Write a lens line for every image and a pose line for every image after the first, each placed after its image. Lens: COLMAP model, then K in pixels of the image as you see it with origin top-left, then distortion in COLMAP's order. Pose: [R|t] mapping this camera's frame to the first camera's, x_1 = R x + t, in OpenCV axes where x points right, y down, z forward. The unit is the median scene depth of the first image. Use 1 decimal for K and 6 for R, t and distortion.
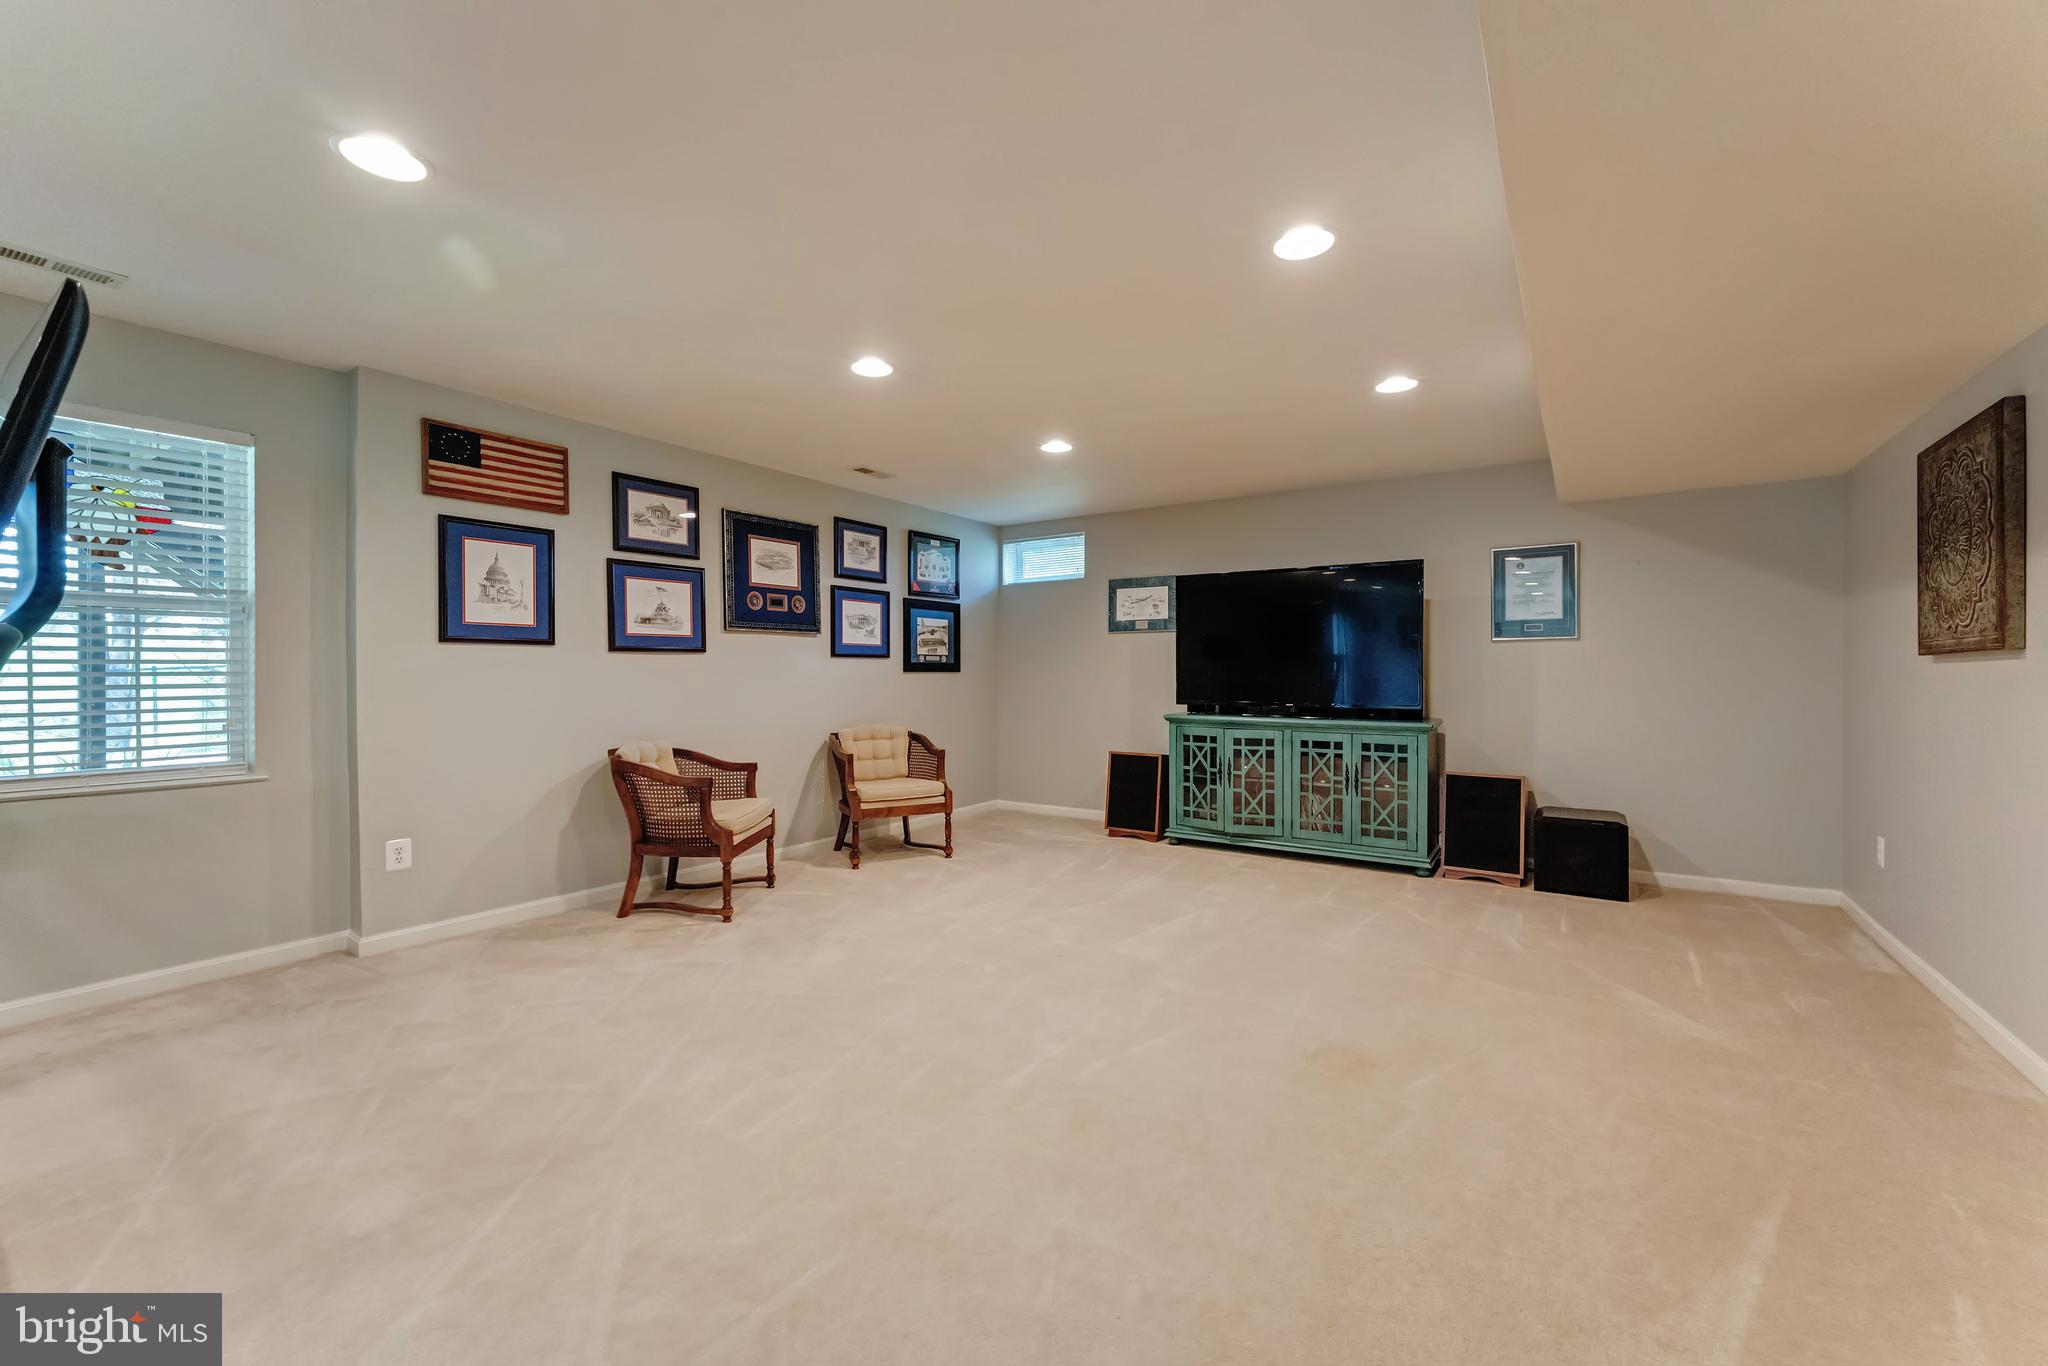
lens RADIAL K [[813.9, 0, 1026.8], [0, 813.9, 674.5], [0, 0, 1]] dist [0.000250, -0.000036]
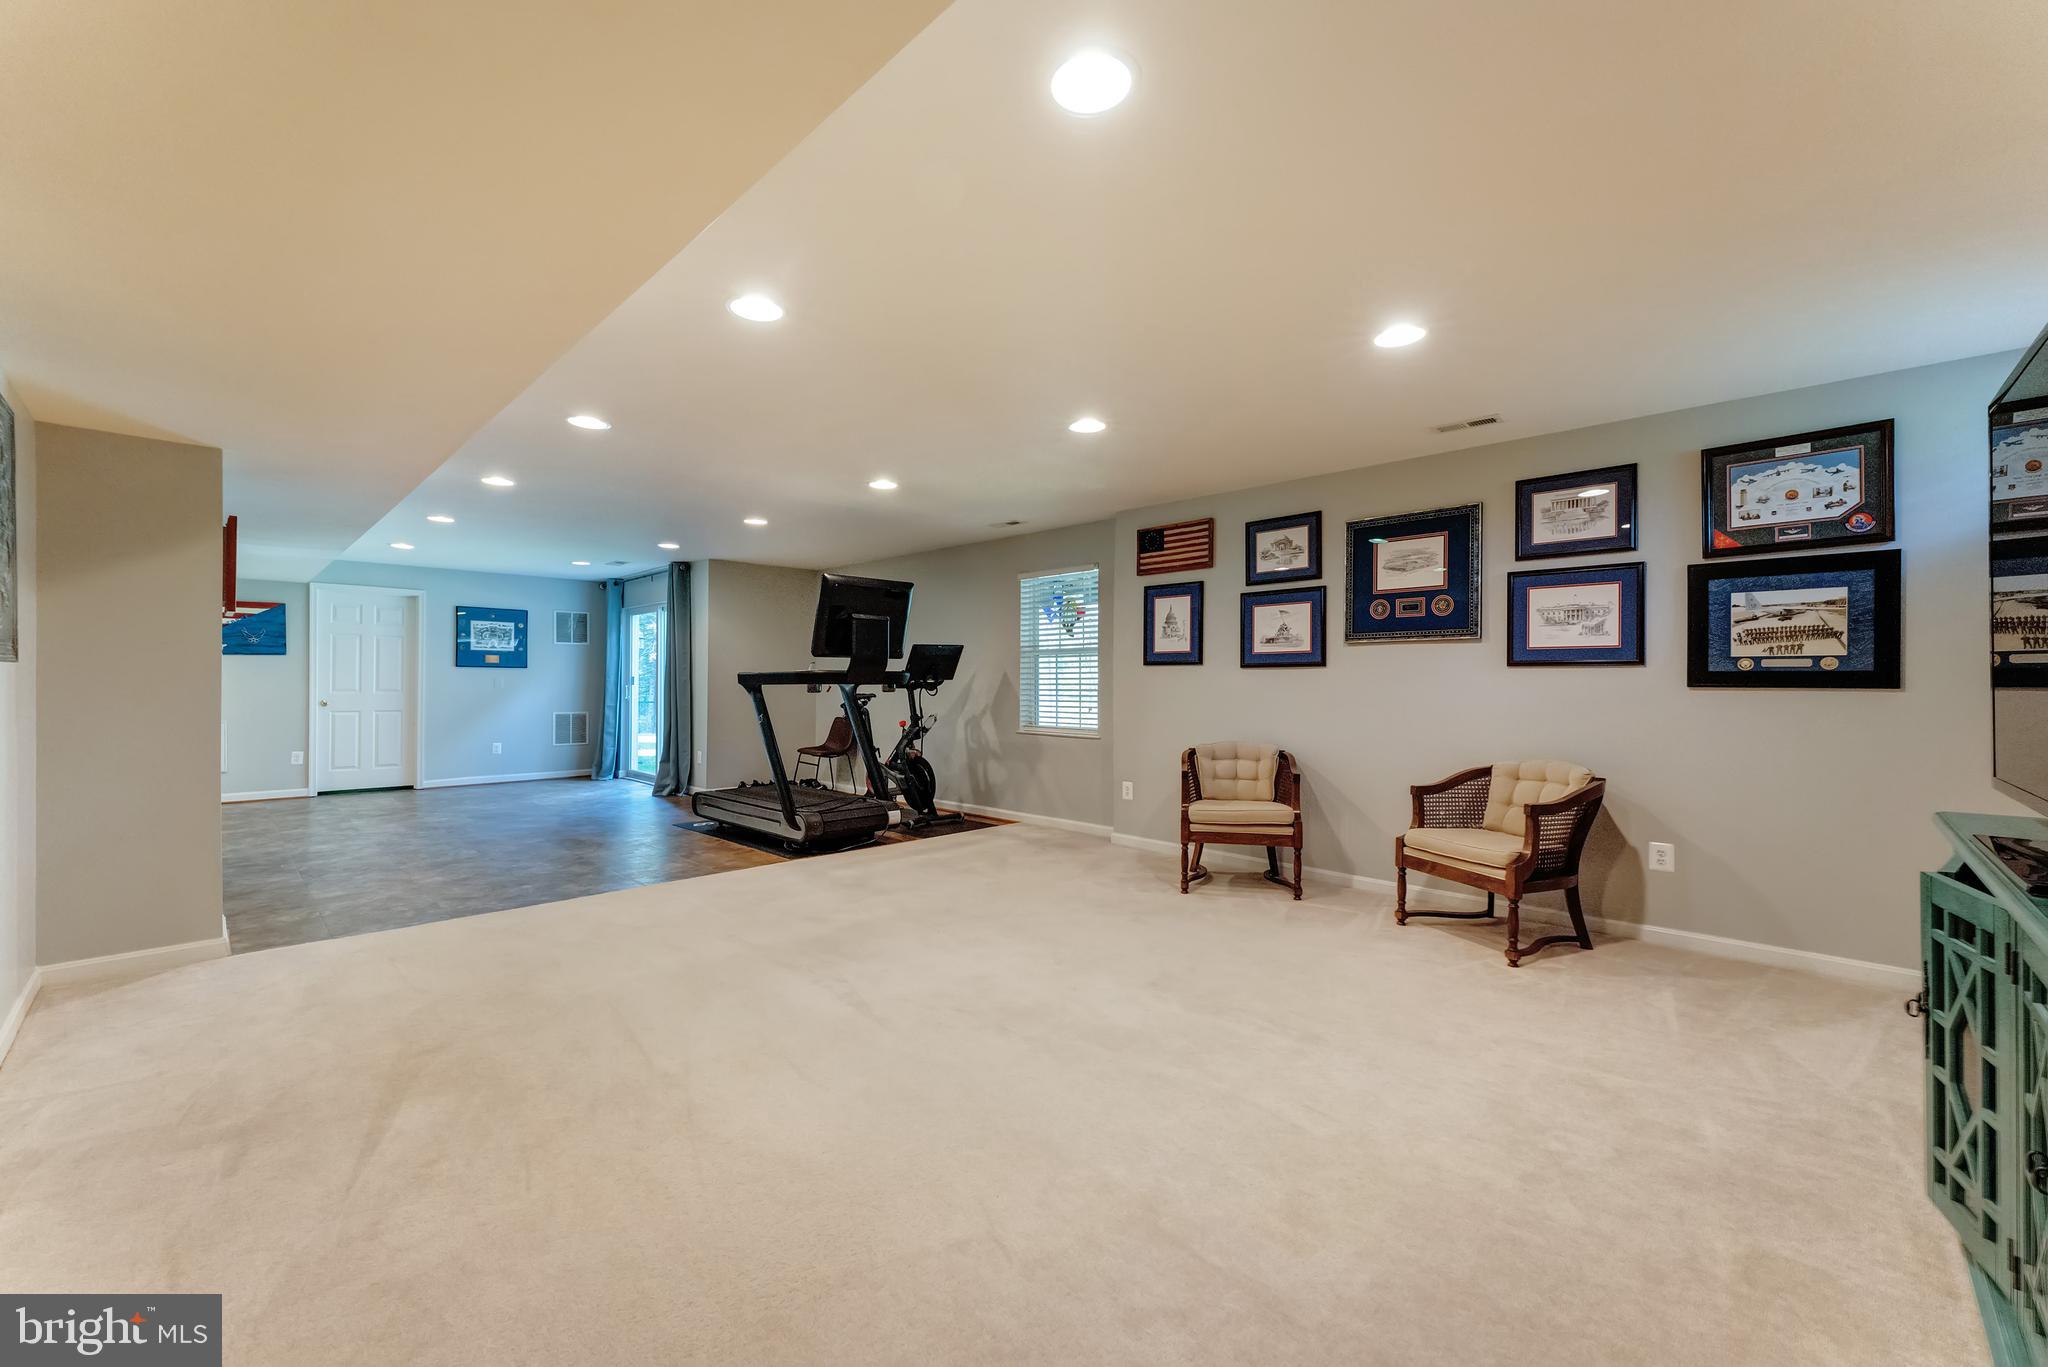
lens RADIAL K [[813.9, 0, 1020.4], [0, 813.9, 669.8], [0, 0, 1]] dist [0.000250, -0.000036]
pose [[-0.182337, -0.014325, -0.983132, 0.656804], [-0.007111, 0.999887, -0.013250, -0.005439], [0.983210, 0.004575, -0.182418, 0.758396]]
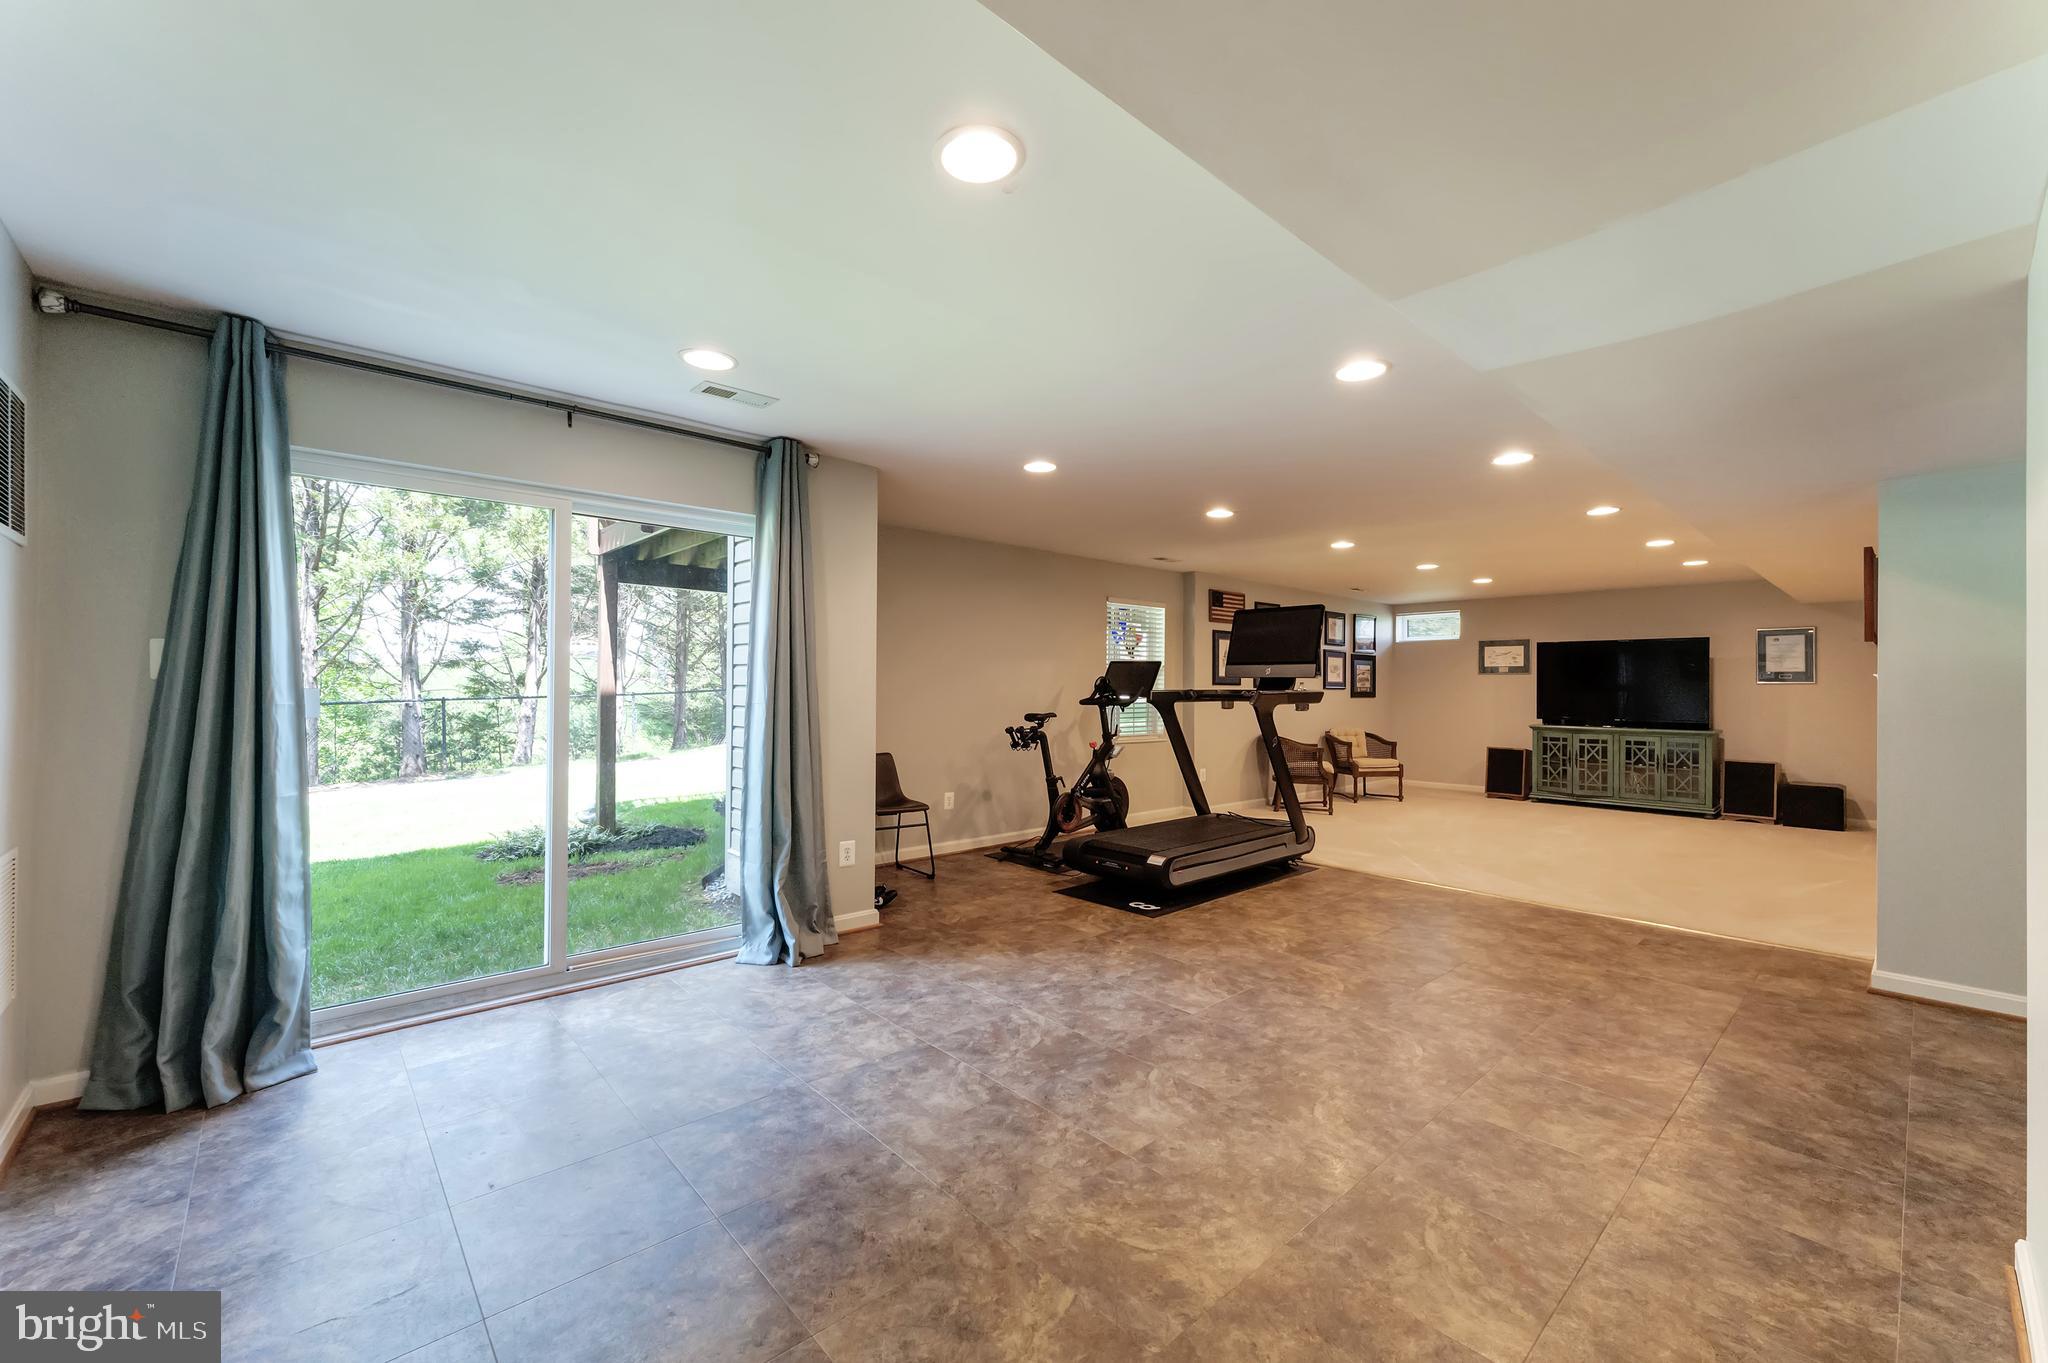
lens RADIAL K [[826.4, 0, 1022.6], [0, 826.4, 685.1], [0, 0, 1]] dist [-0.001618, 0.000259]
pose [[0.971678, 0.006093, -0.236232, -0.498447], [-0.008335, 0.999929, -0.008495, -0.010668], [0.236163, 0.010223, 0.971660, -1.011945]]
